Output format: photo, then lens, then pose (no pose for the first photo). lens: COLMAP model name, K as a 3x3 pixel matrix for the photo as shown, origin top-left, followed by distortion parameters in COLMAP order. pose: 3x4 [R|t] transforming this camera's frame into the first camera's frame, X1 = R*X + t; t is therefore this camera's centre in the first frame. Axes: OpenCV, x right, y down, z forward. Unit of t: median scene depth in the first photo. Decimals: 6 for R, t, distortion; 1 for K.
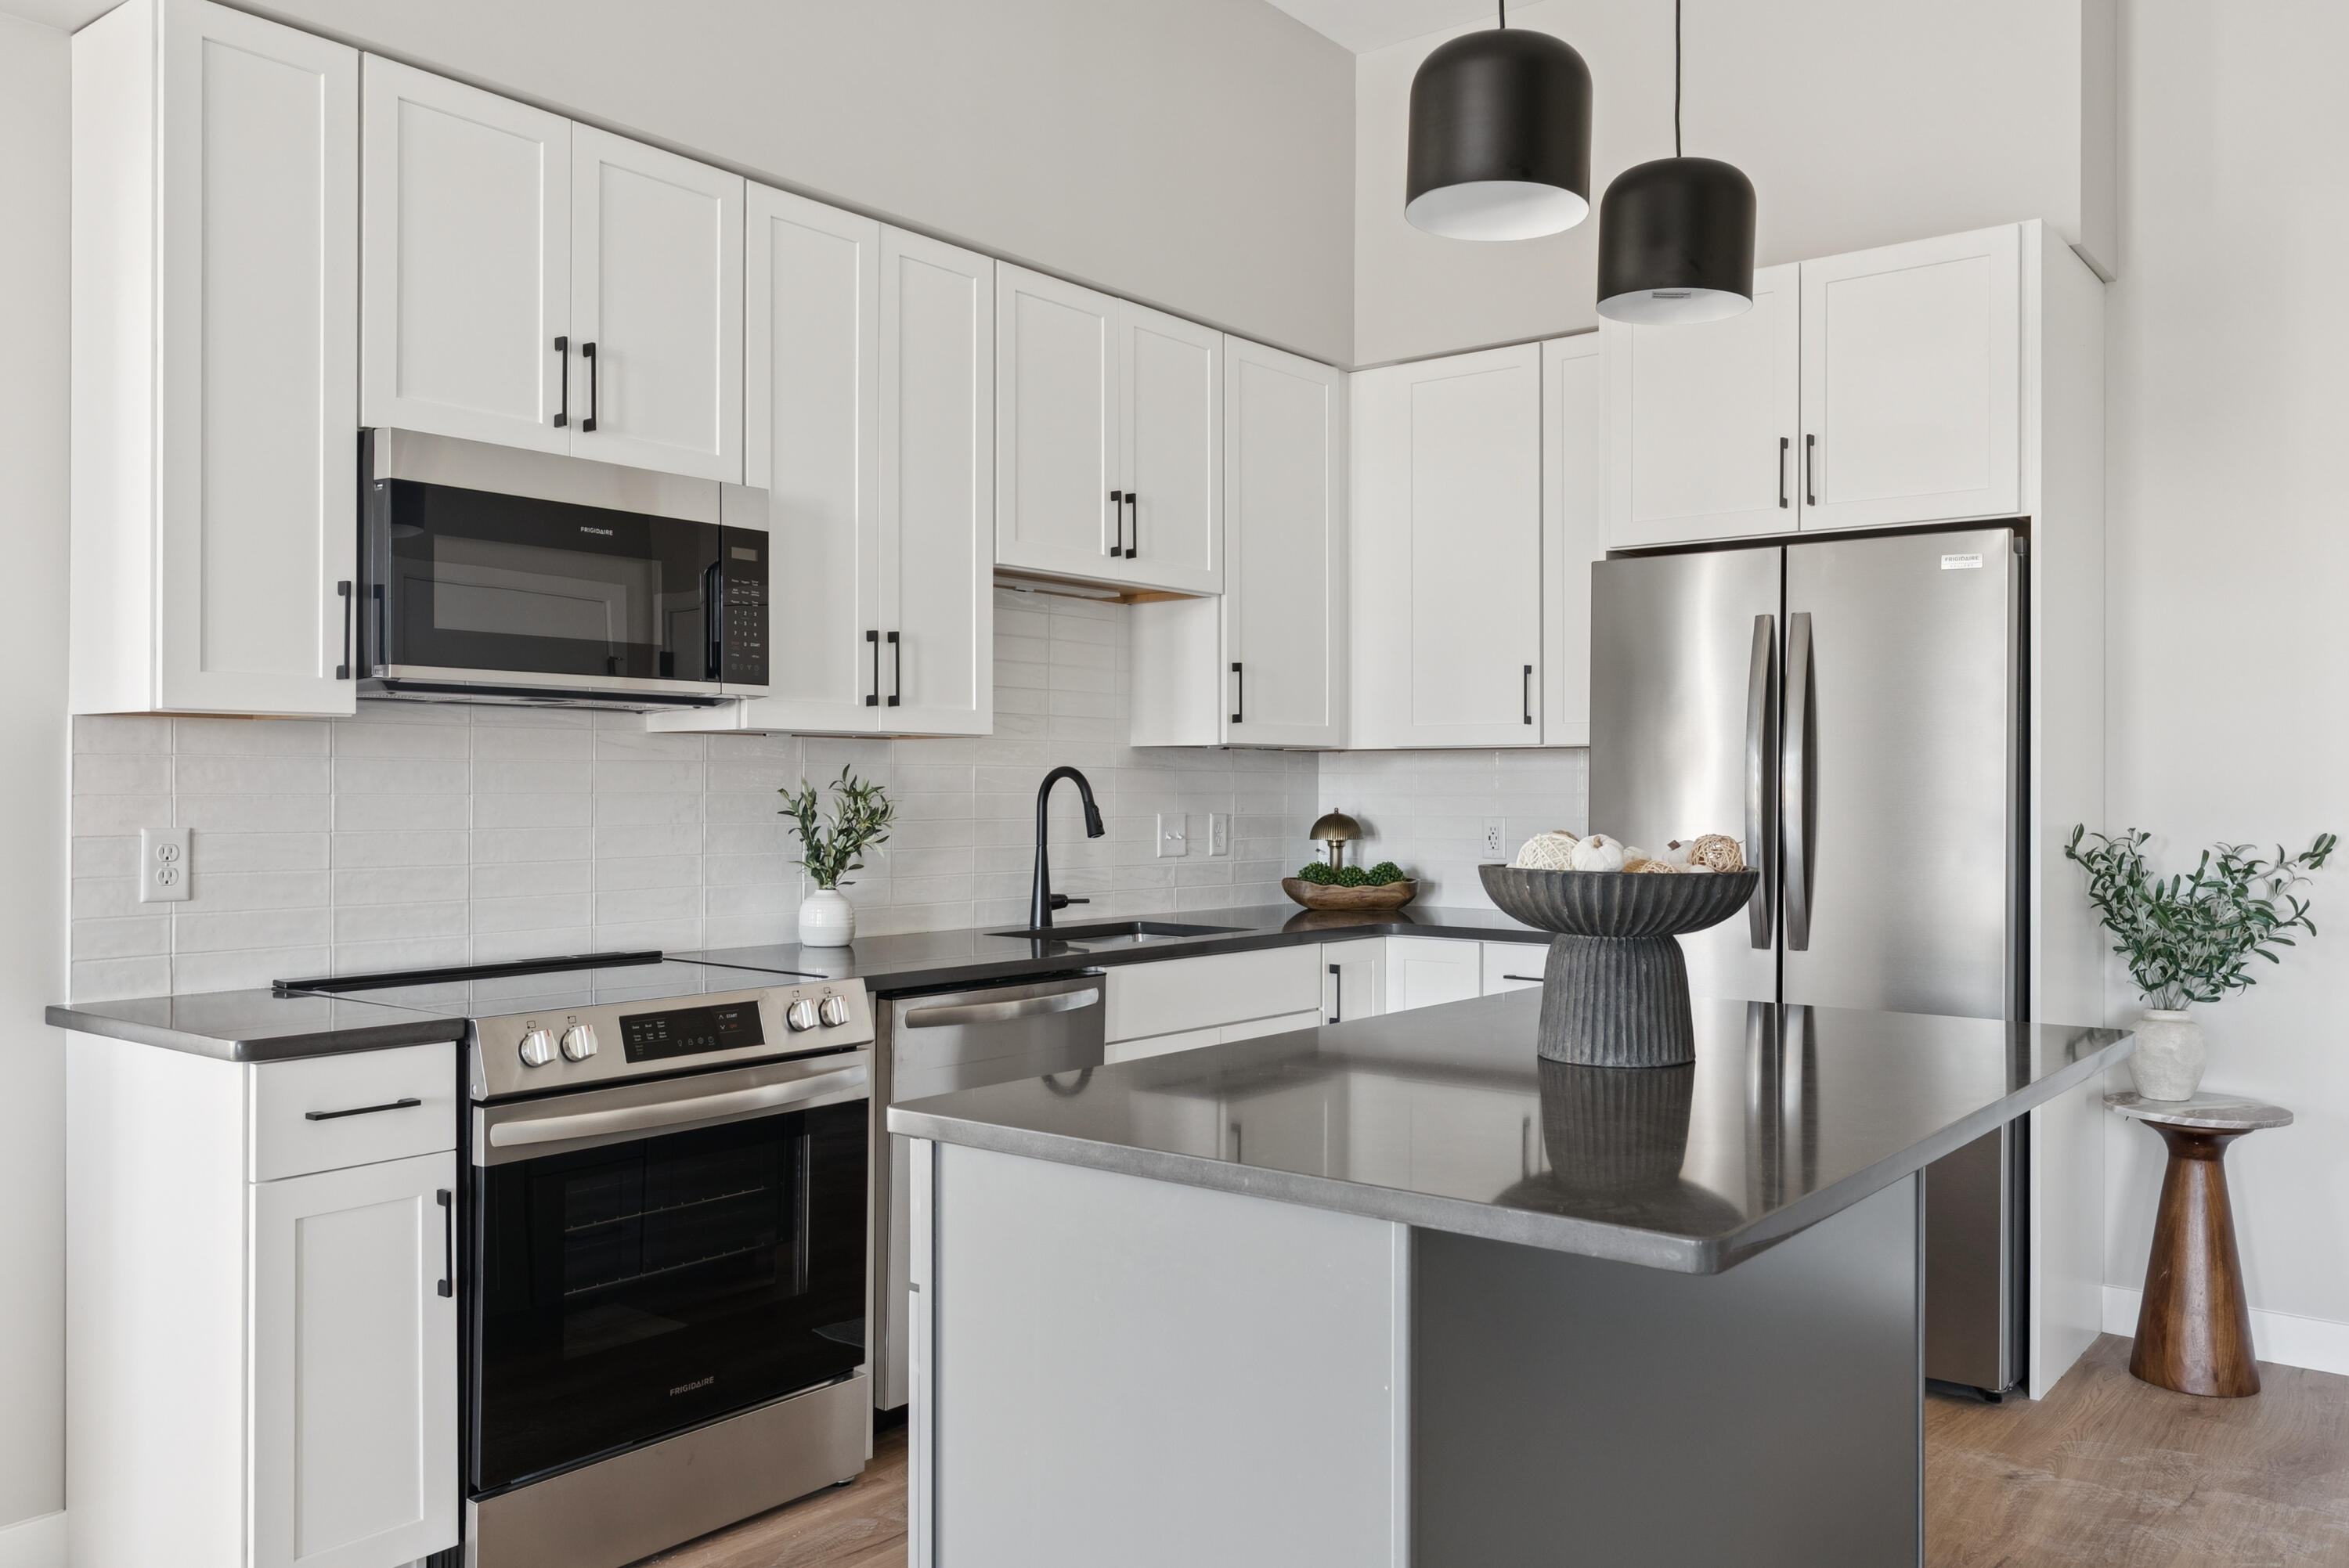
lens RADIAL K [[1869.6, 0, 1174.5], [0, 1869.6, 784.0], [0, 0, 1]] dist [-0.003313, -0.001557]
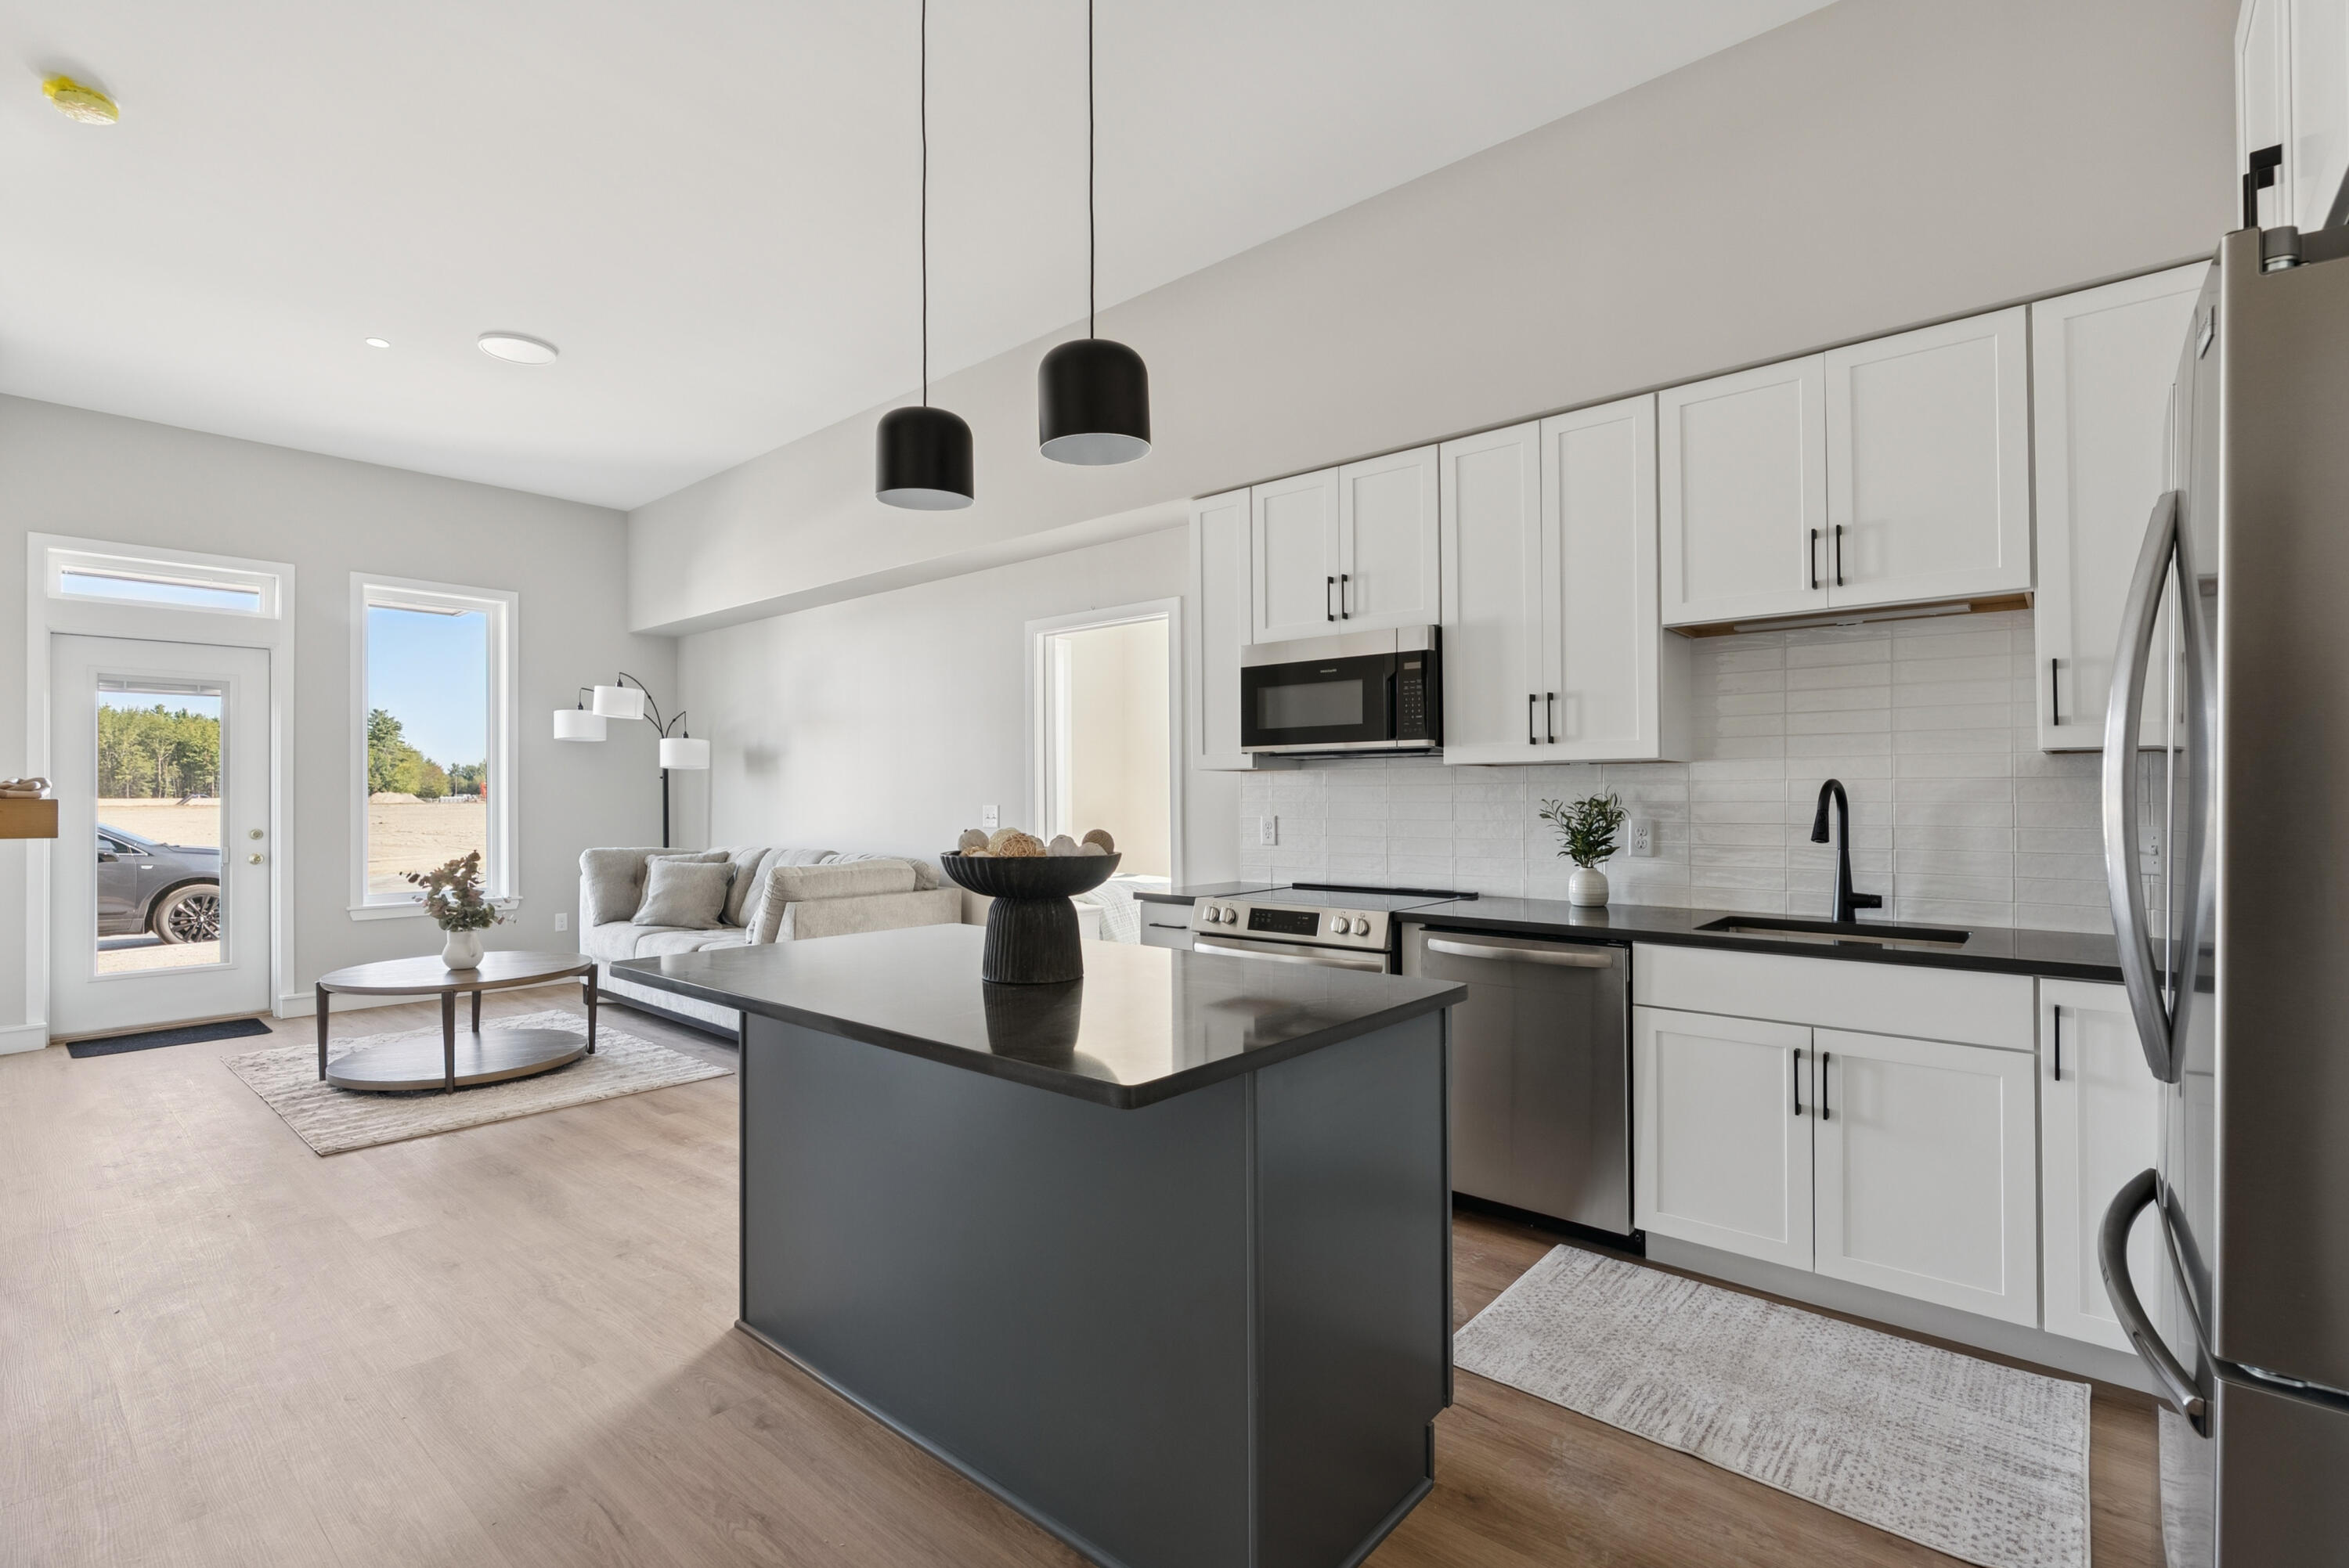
lens RADIAL K [[1078.5, 0, 1174.5], [0, 1078.5, 784.0], [0, 0, 1]] dist [0.000717, 0.000338]
pose [[-0.039401, -0.013329, -0.999135, 0.675555], [0.003719, 0.999902, -0.013486, 0.000686], [0.999217, -0.004247, -0.039348, 0.702518]]
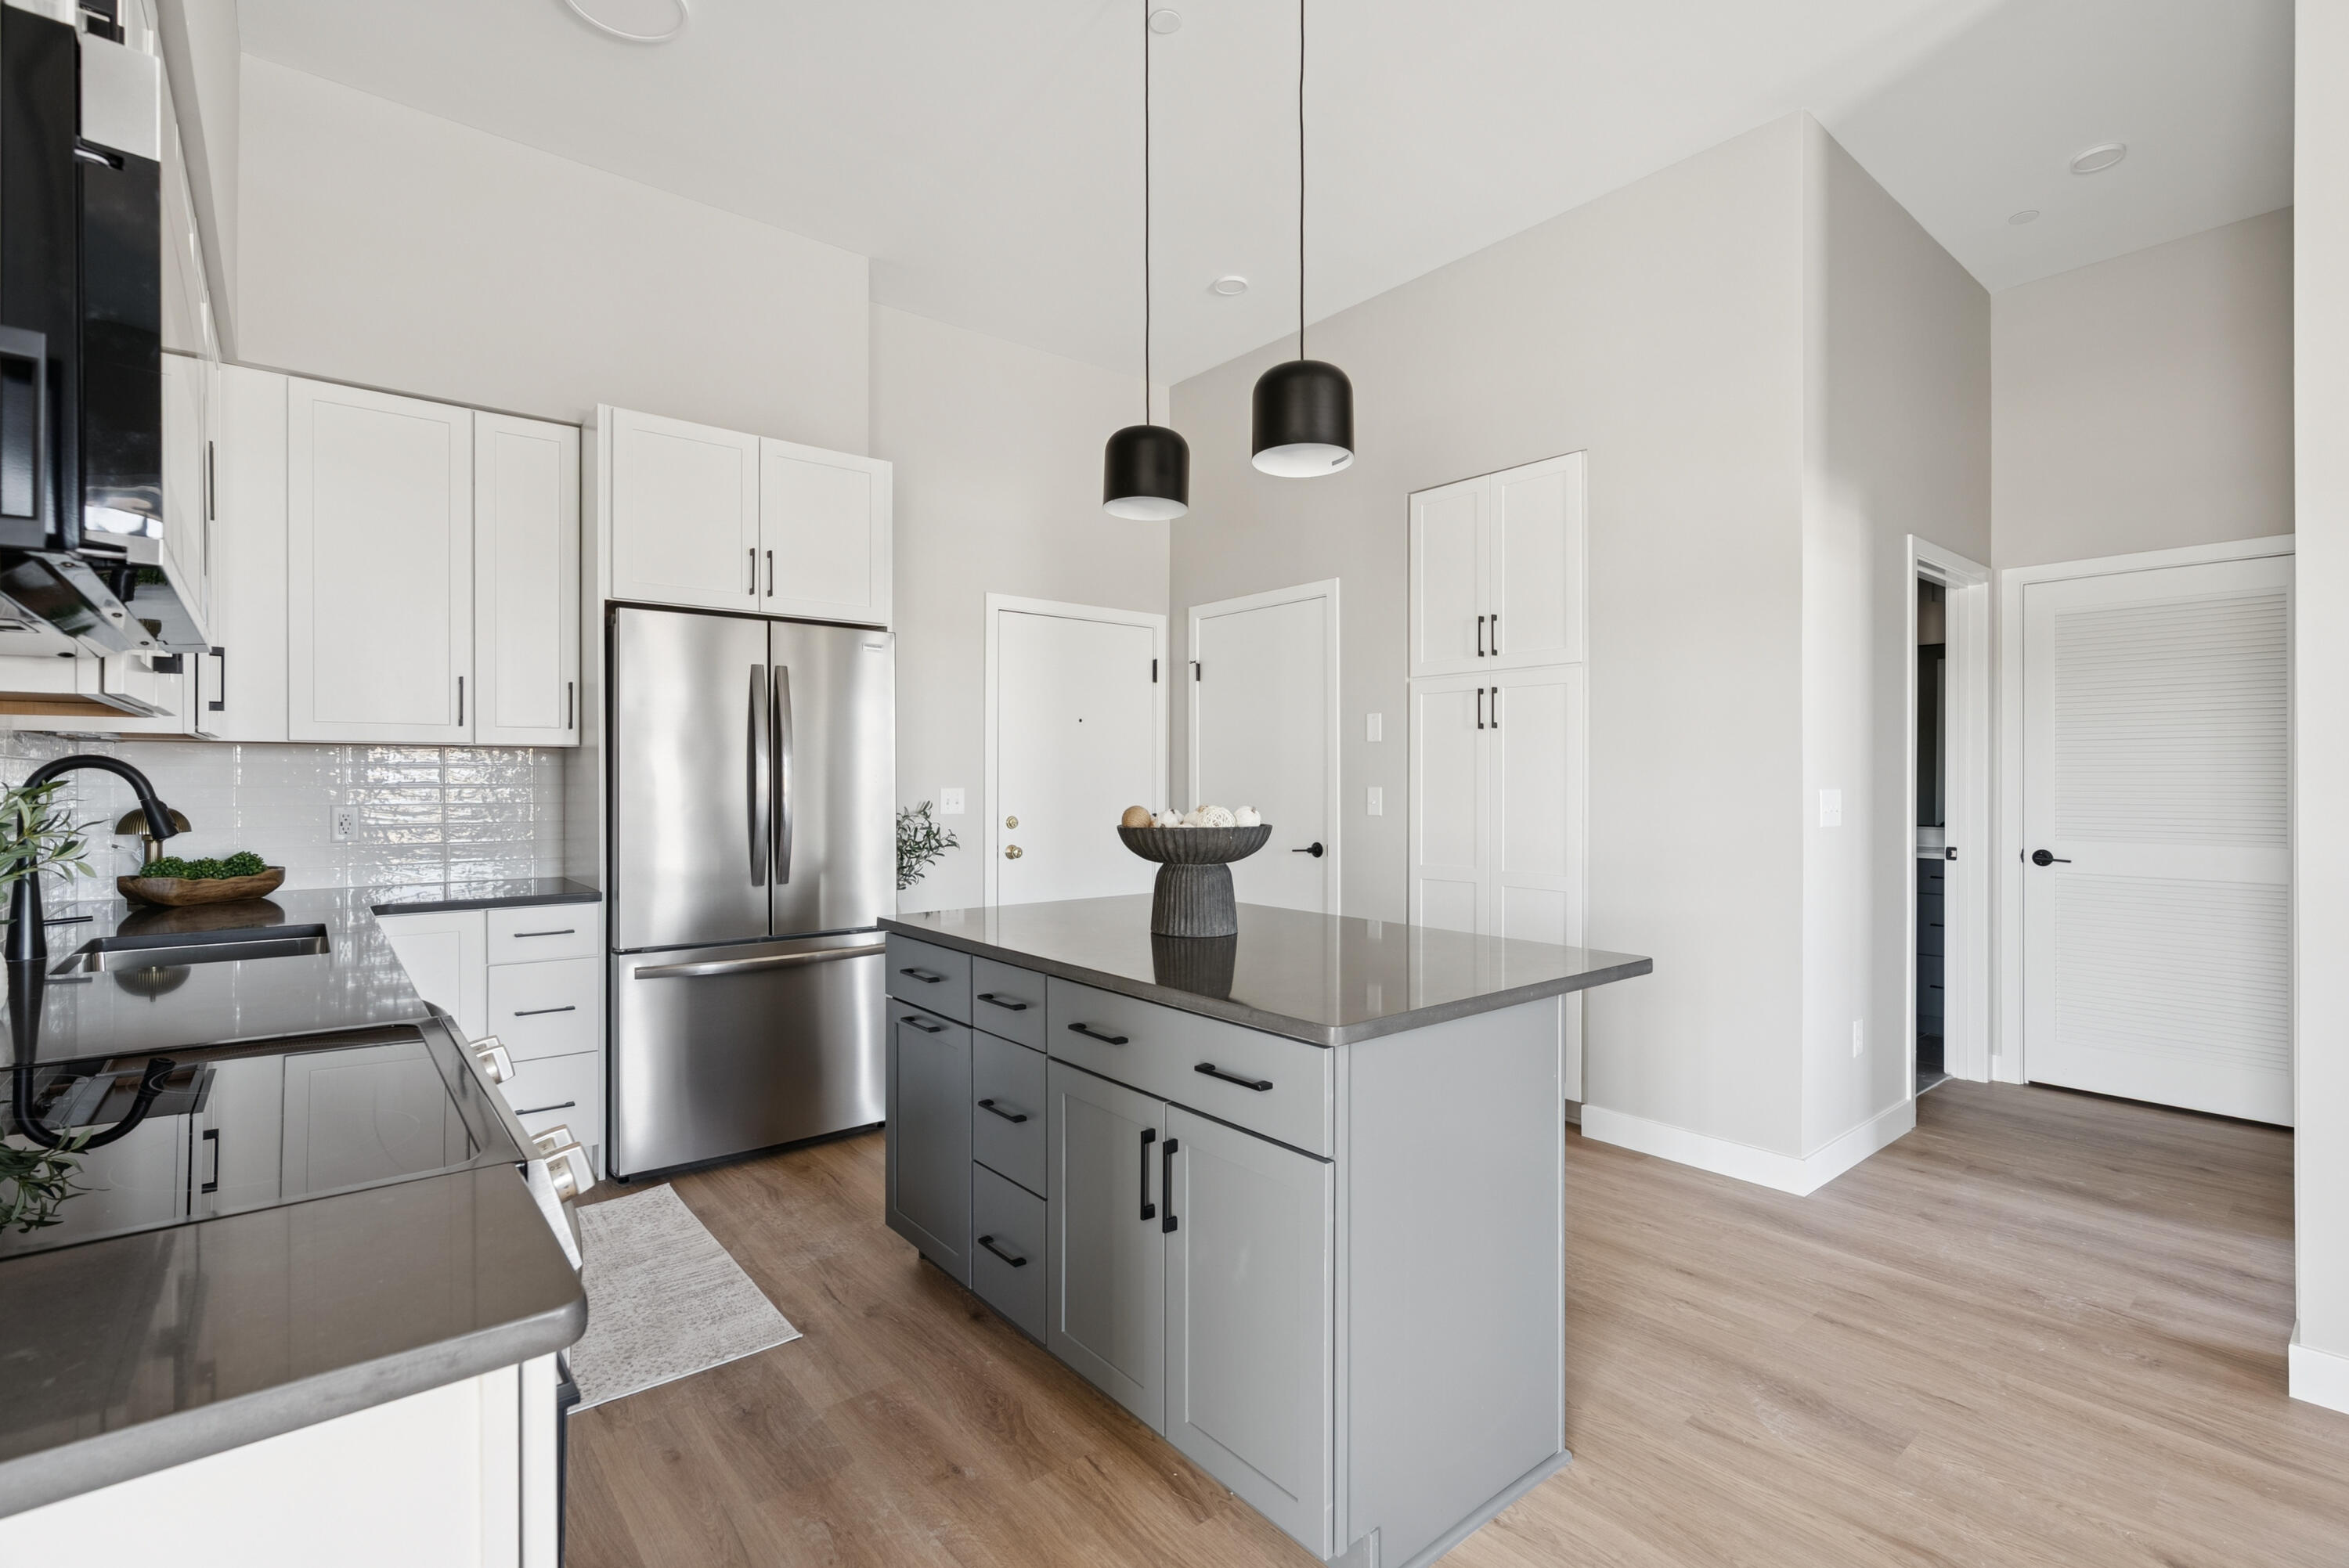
lens RADIAL K [[1078.5, 0, 1174.5], [0, 1078.5, 784.0], [0, 0, 1]] dist [0.000717, 0.000338]
pose [[0.201505, -0.007451, 0.979459, -0.474291], [-0.002662, 0.999963, 0.008154, -0.002019], [-0.979484, -0.004251, 0.201478, 0.497079]]
